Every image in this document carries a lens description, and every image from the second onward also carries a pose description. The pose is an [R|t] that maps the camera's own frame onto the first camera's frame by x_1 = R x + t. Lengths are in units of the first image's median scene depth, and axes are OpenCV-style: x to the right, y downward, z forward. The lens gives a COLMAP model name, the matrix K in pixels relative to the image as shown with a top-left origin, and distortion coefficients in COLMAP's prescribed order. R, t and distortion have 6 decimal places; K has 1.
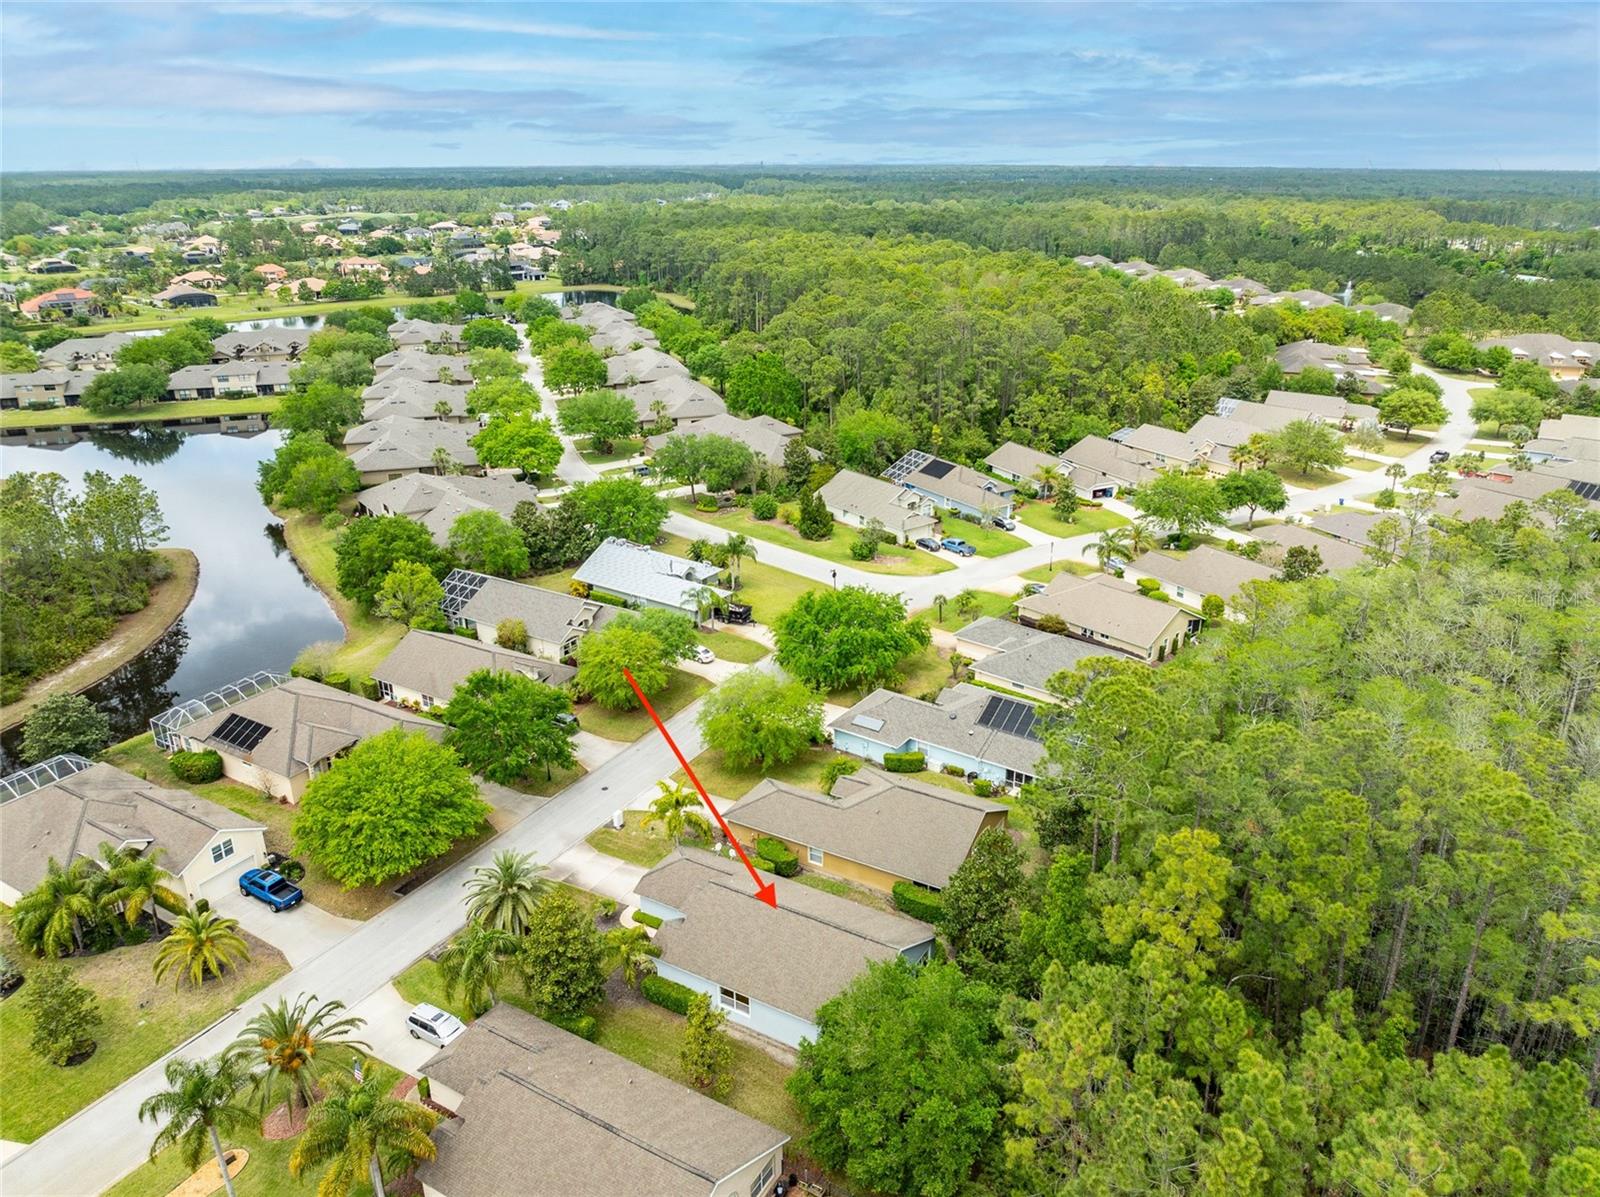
lens RADIAL K [[1150.6, 0, 813.5], [0, 1150.6, 563.5], [0, 0, 1]] dist [-0.028515, 0.017655]
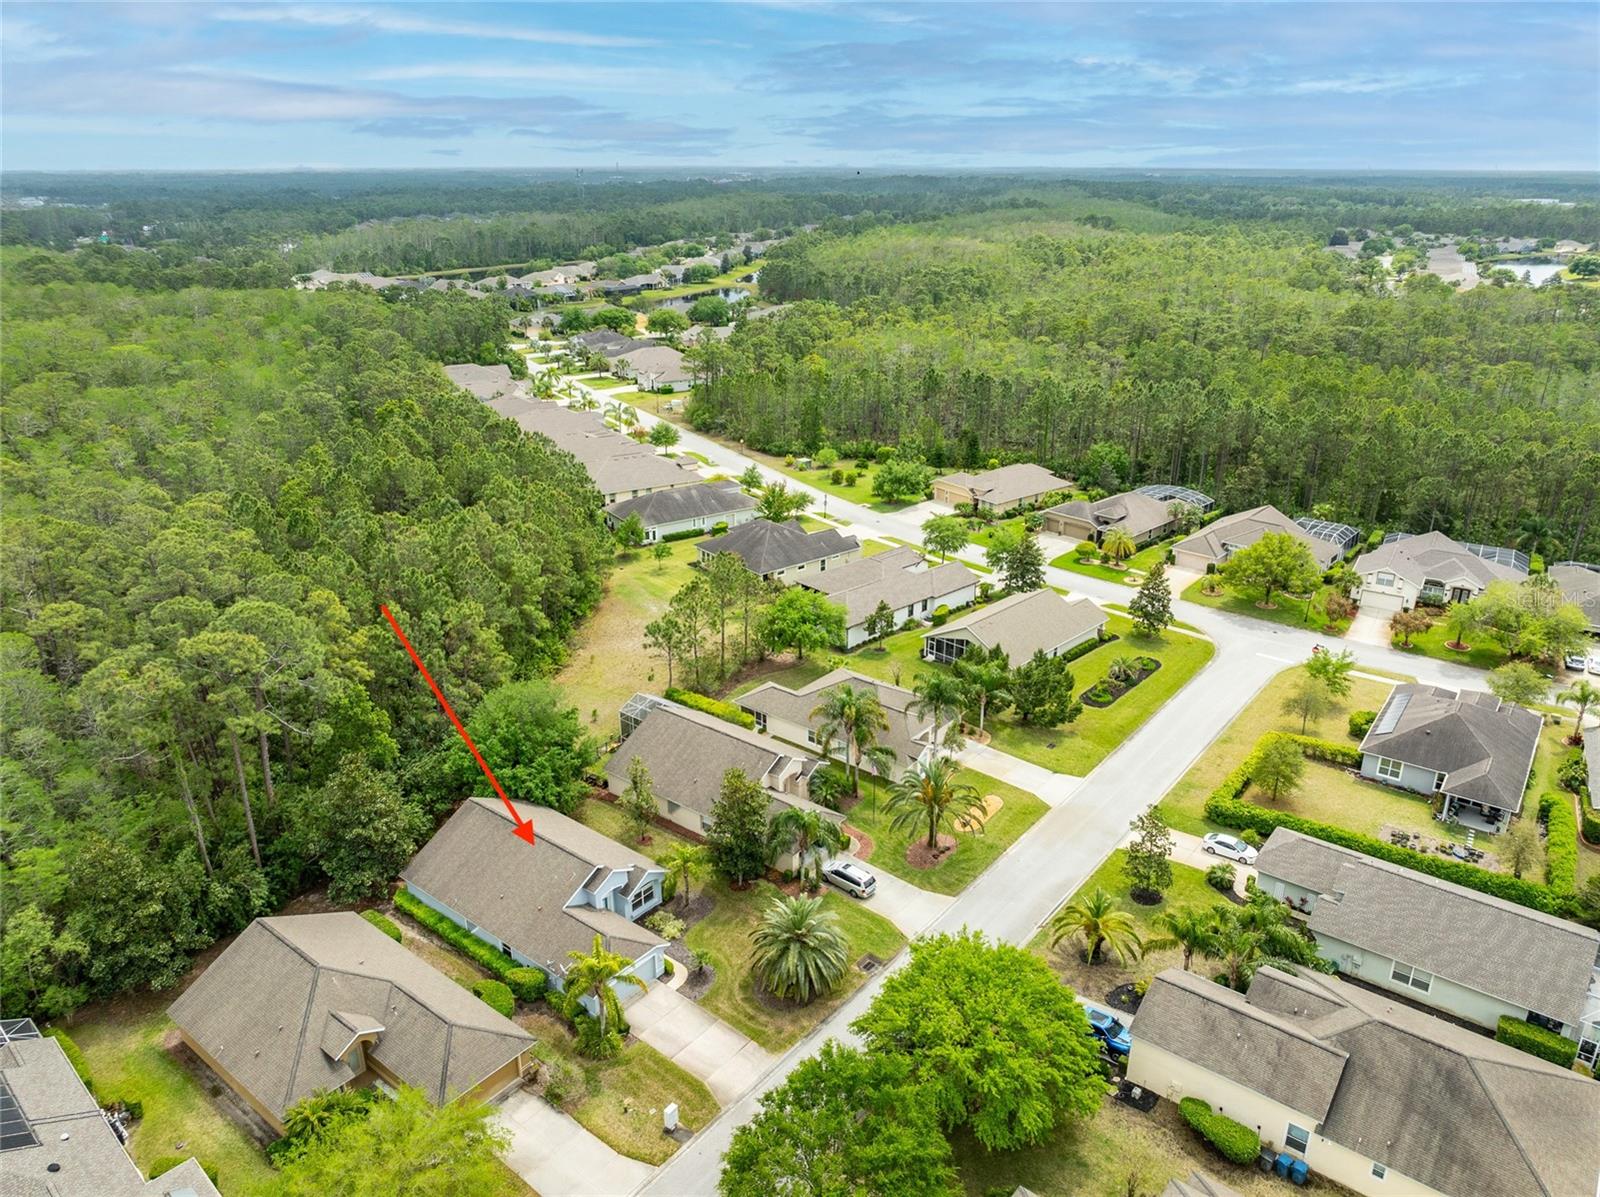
lens RADIAL K [[1137.2, 0, 809.0], [0, 1137.2, 602.4], [0, 0, 1]] dist [-0.023829, 0.007627]
pose [[-0.990744, -0.050131, 0.126148, -0.182501], [0.044469, 0.758164, 0.650545, -0.255149], [-0.128254, 0.650134, -0.748918, 0.730065]]
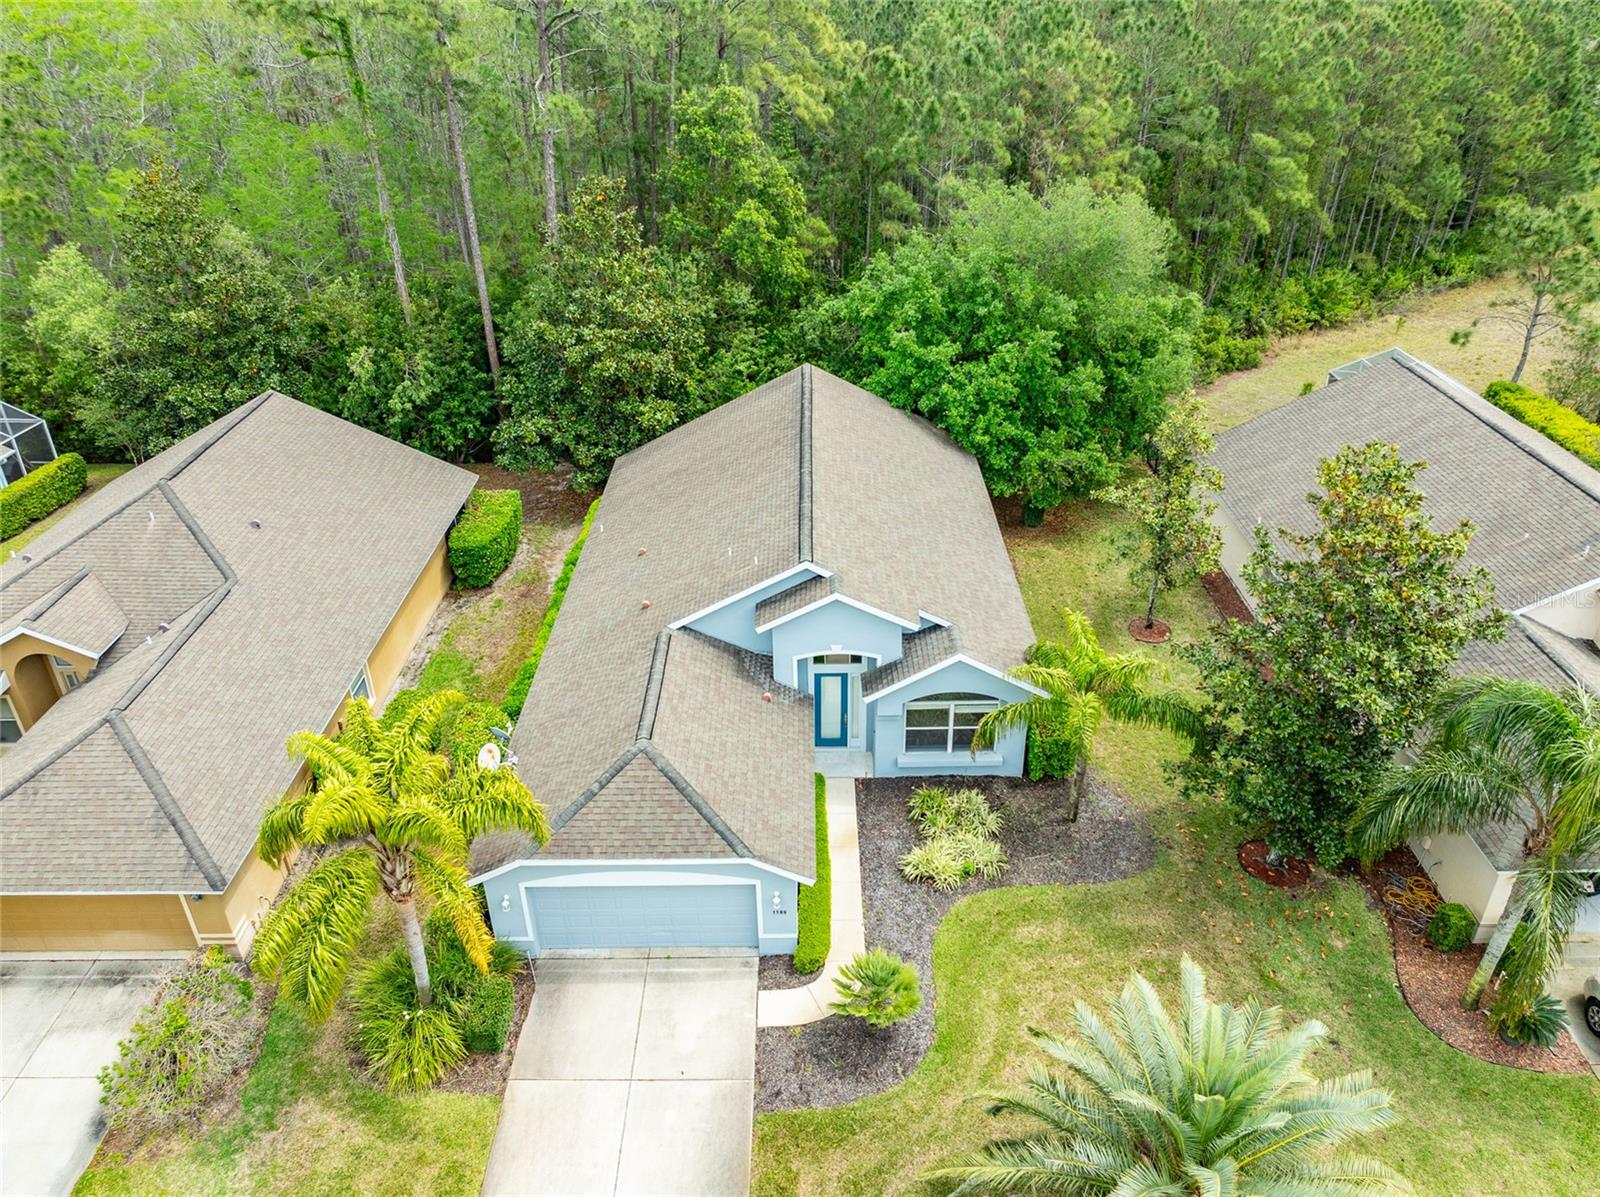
lens RADIAL K [[1137.2, 0, 809.0], [0, 1137.2, 602.4], [0, 0, 1]] dist [-0.023829, 0.007627]
pose [[-0.503627, -0.419164, 0.755421, -0.161507], [0.301567, 0.734112, 0.608389, 0.036972], [-0.809579, 0.534211, -0.243312, 0.502538]]
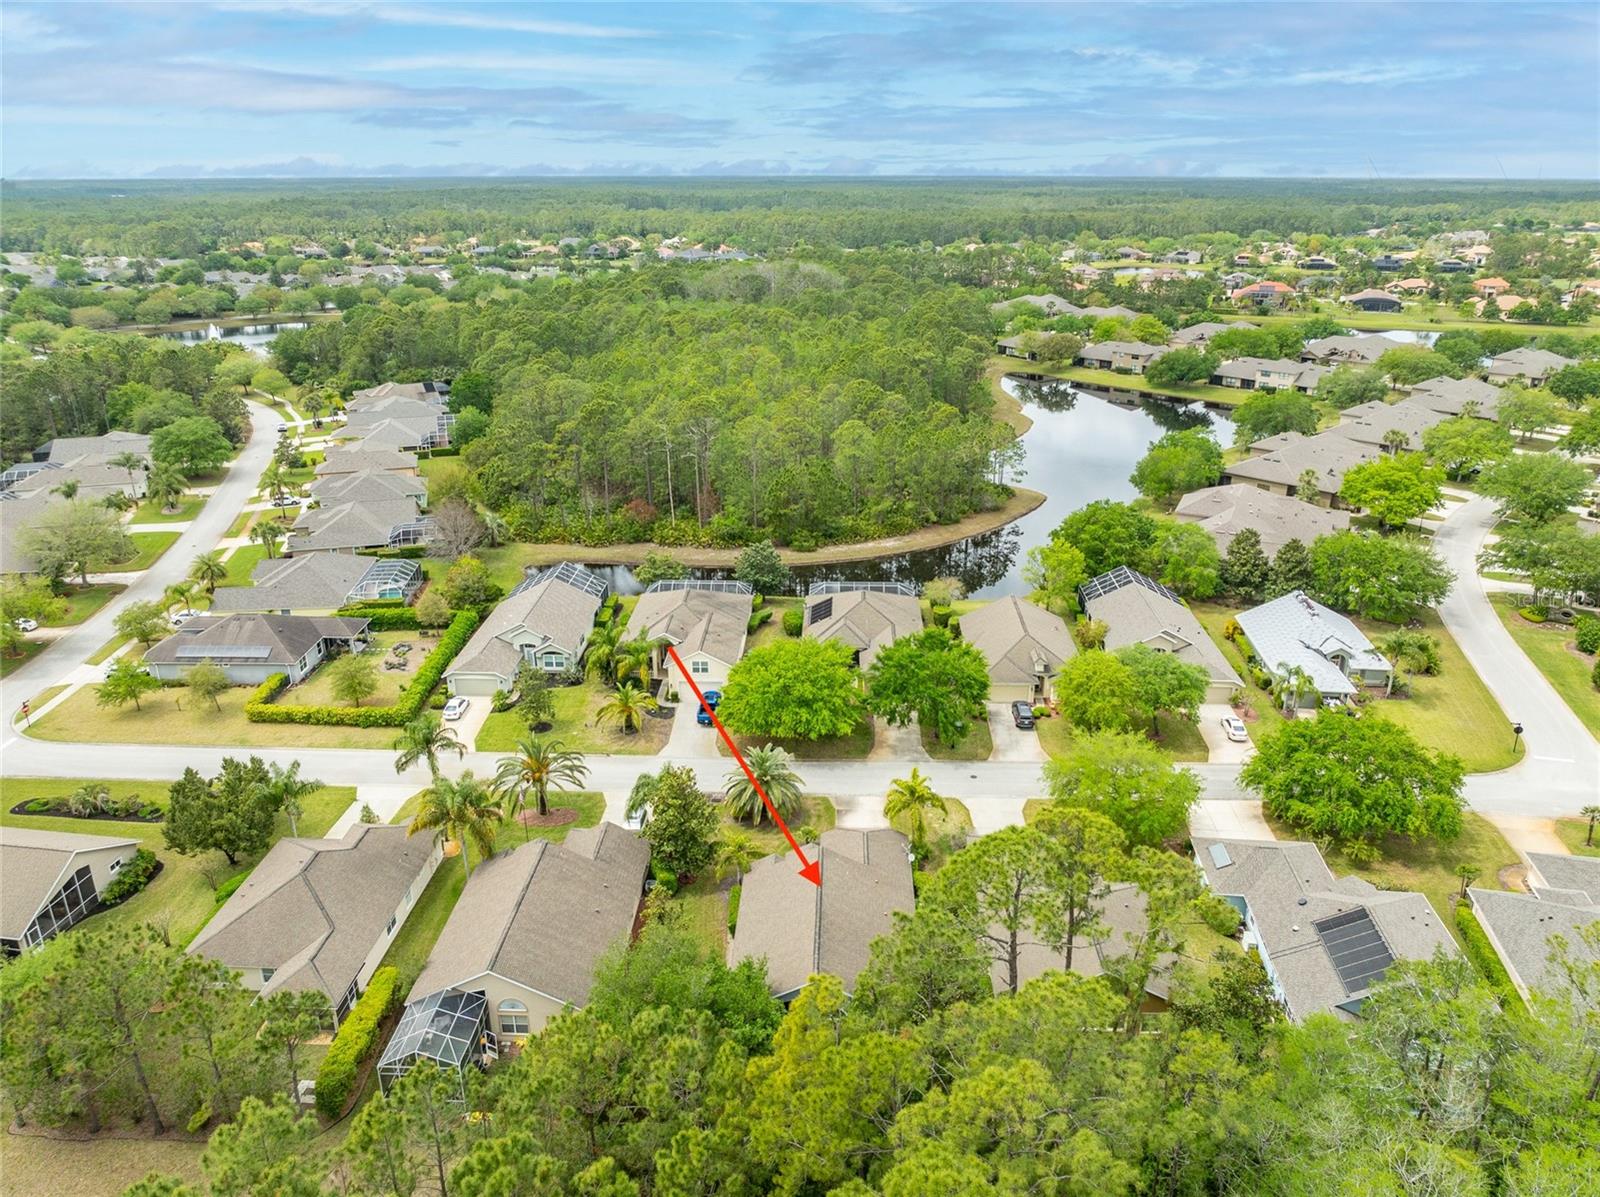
lens RADIAL K [[1141.4, 0, 797.8], [0, 1141.4, 558.7], [0, 0, 1]] dist [-0.022611, 0.006609]
pose [[0.467318, 0.288839, -0.835575, 0.324929], [-0.295314, 0.941838, 0.160409, -0.063482], [0.833308, 0.171795, 0.525436, 0.177046]]
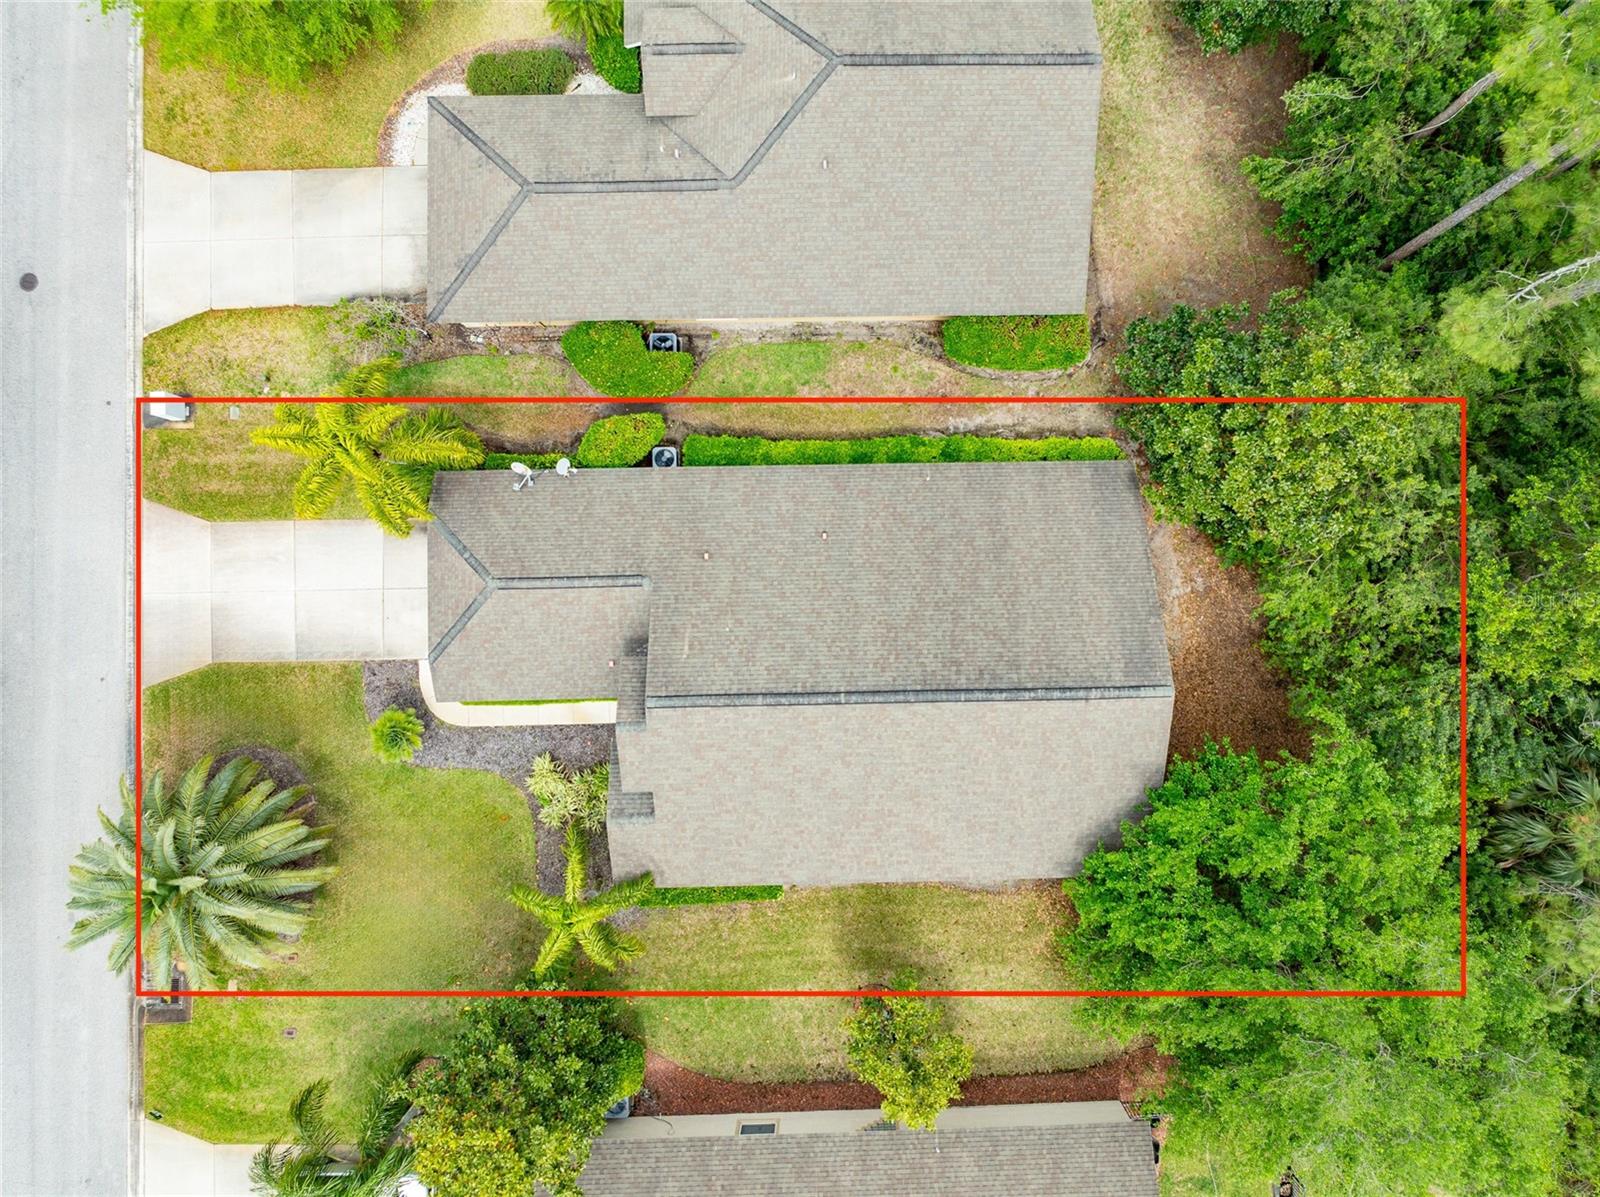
lens RADIAL K [[1150.6, 0, 813.5], [0, 1150.6, 563.5], [0, 0, 1]] dist [-0.028515, 0.017655]
pose [[0.854510, -0.516898, 0.051279, -0.016836], [0.136056, 0.318003, 0.938277, -0.049531], [-0.501300, -0.794790, 0.342063, 0.403351]]
